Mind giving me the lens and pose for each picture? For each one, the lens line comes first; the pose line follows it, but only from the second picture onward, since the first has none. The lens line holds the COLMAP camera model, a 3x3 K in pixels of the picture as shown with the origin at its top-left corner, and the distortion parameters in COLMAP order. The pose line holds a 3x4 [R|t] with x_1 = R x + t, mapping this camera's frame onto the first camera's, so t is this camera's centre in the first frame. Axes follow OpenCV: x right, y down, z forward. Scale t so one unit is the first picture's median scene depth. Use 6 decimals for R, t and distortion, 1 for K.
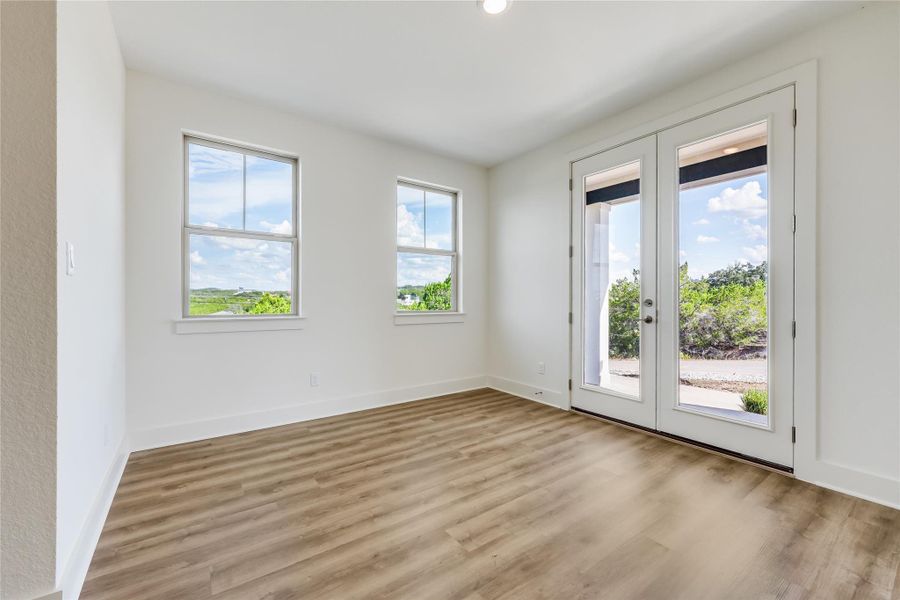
lens RADIAL K [[364.3, 0, 447.0], [0, 364.3, 298.4], [0, 0, 1]] dist [-0.002988, -0.000283]
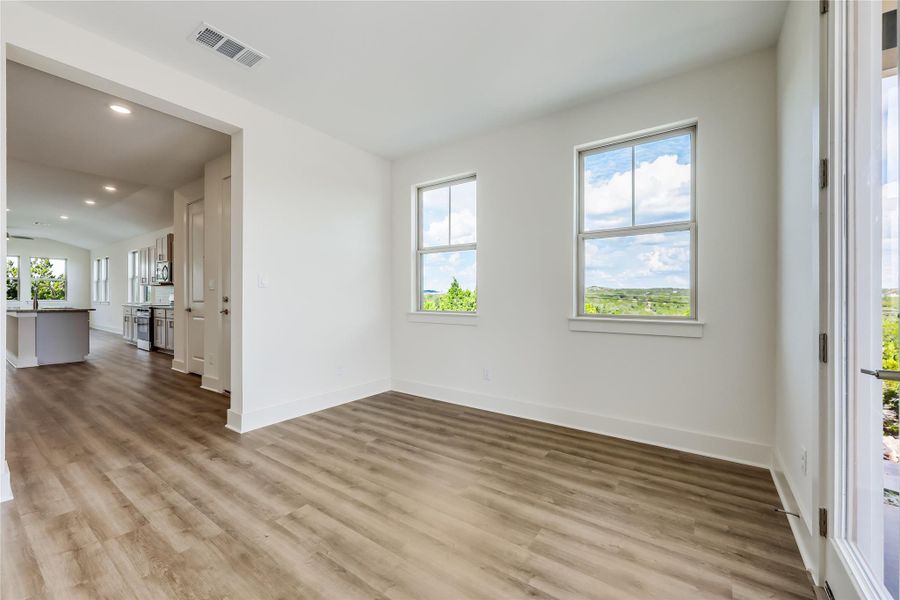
lens RADIAL K [[364.3, 0, 447.4], [0, 364.3, 299.0], [0, 0, 1]] dist [-0.002988, -0.000283]
pose [[0.322864, -0.000625, -0.946445, 0.706455], [-0.003287, 0.999993, -0.001782, 0.005544], [0.946440, 0.003687, 0.322860, 0.620104]]
